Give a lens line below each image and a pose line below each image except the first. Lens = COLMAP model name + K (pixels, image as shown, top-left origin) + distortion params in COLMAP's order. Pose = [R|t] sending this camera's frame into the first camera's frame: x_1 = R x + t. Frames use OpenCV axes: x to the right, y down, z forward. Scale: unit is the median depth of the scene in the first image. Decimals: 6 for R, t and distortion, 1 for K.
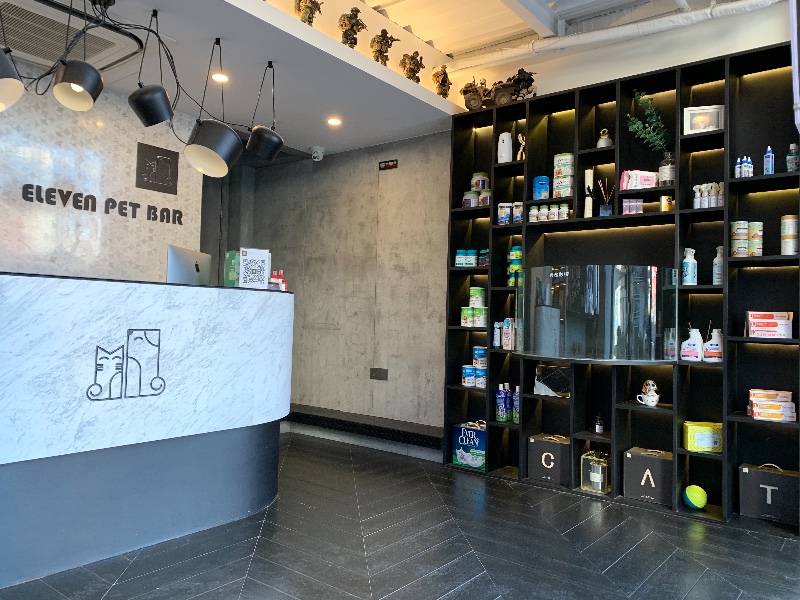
lens RADIAL K [[608.8, 0, 399.3], [0, 608.8, 299.6], [0, 0, 1]] dist [0.005943, -0.002712]
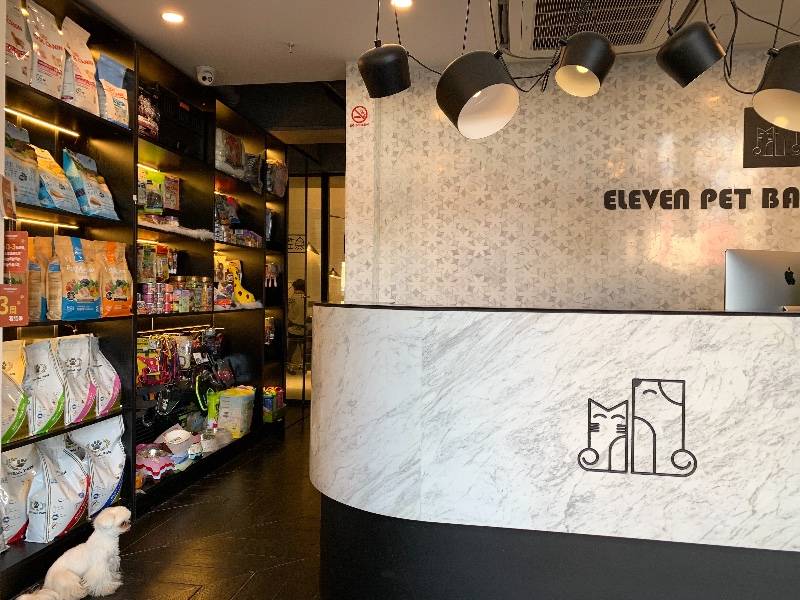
lens RADIAL K [[608.8, 0, 398.1], [0, 608.8, 294.1], [0, 0, 1]] dist [0.005943, -0.002712]
pose [[0.460817, -0.019240, -0.887287, 0.064911], [0.027226, 0.999601, -0.007535, -0.050957], [0.887078, -0.020684, 0.461156, 0.406766]]
